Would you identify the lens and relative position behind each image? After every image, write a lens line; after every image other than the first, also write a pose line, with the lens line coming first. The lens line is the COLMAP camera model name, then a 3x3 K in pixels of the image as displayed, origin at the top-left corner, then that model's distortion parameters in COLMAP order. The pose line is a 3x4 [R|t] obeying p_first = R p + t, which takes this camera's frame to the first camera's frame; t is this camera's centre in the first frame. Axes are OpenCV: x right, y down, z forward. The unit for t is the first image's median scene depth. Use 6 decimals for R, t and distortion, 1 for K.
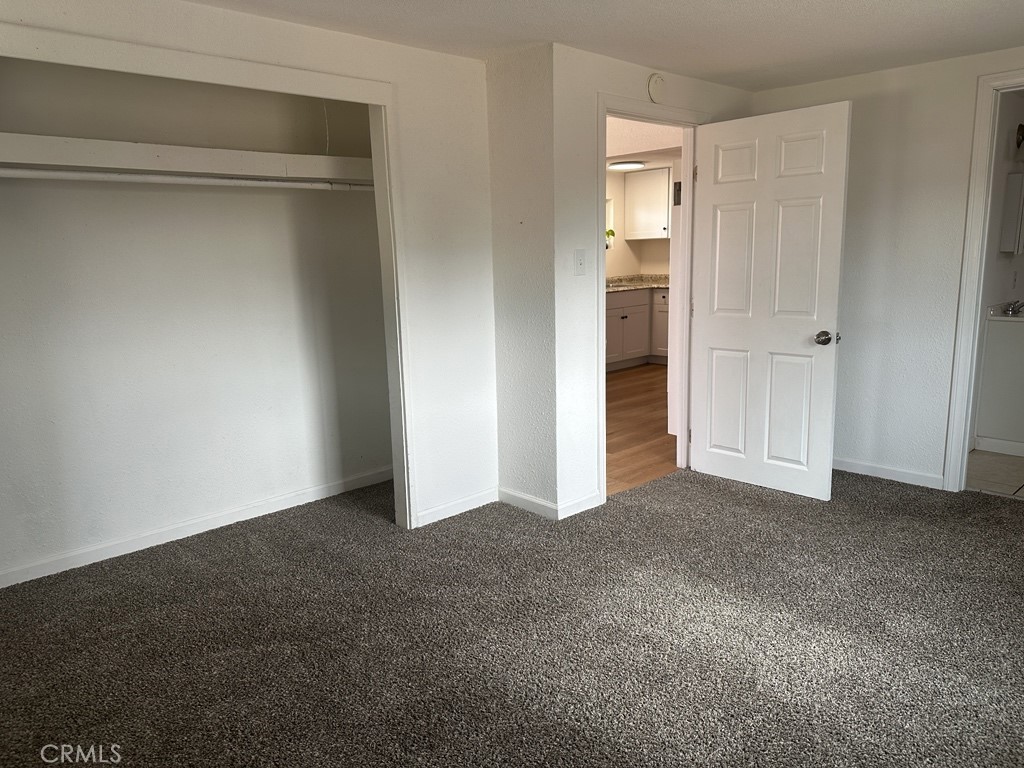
lens RADIAL K [[719.1, 0, 504.6], [0, 719.1, 392.4], [0, 0, 1]] dist [0.048506, -0.059268]
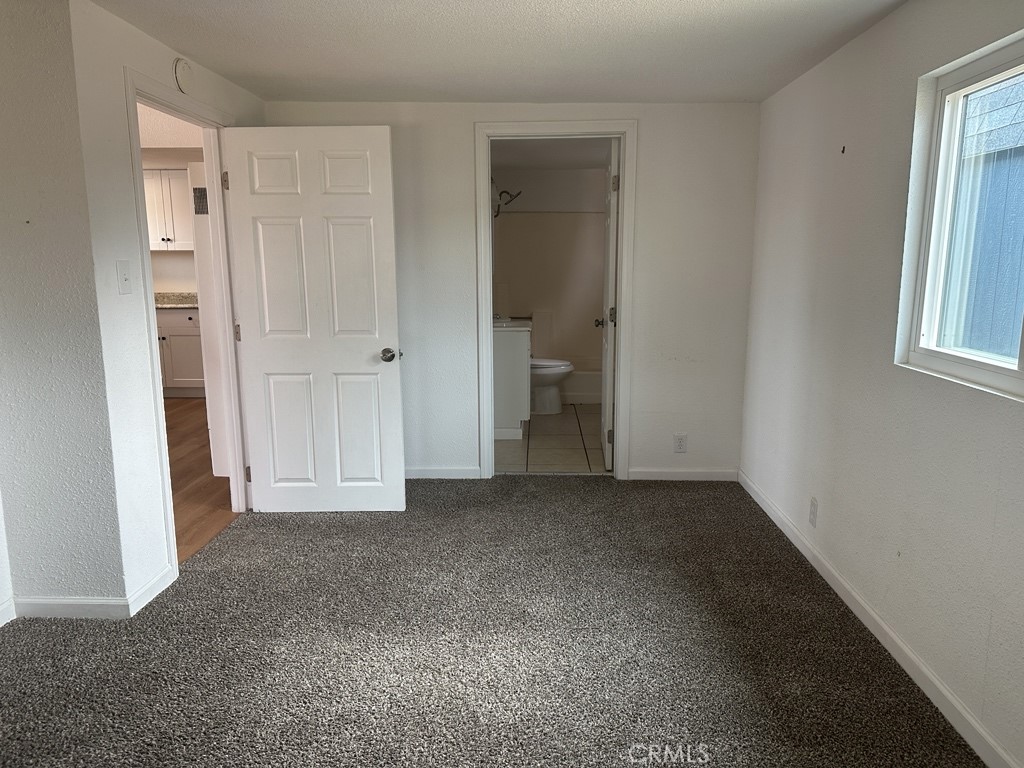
lens RADIAL K [[719.1, 0, 518.4], [0, 719.1, 383.4], [0, 0, 1]] dist [0.048506, -0.059268]
pose [[0.696164, -0.098524, 0.711089, -0.151400], [0.123021, 0.992258, 0.017043, -0.027938], [-0.707263, 0.075614, 0.702895, 0.147874]]
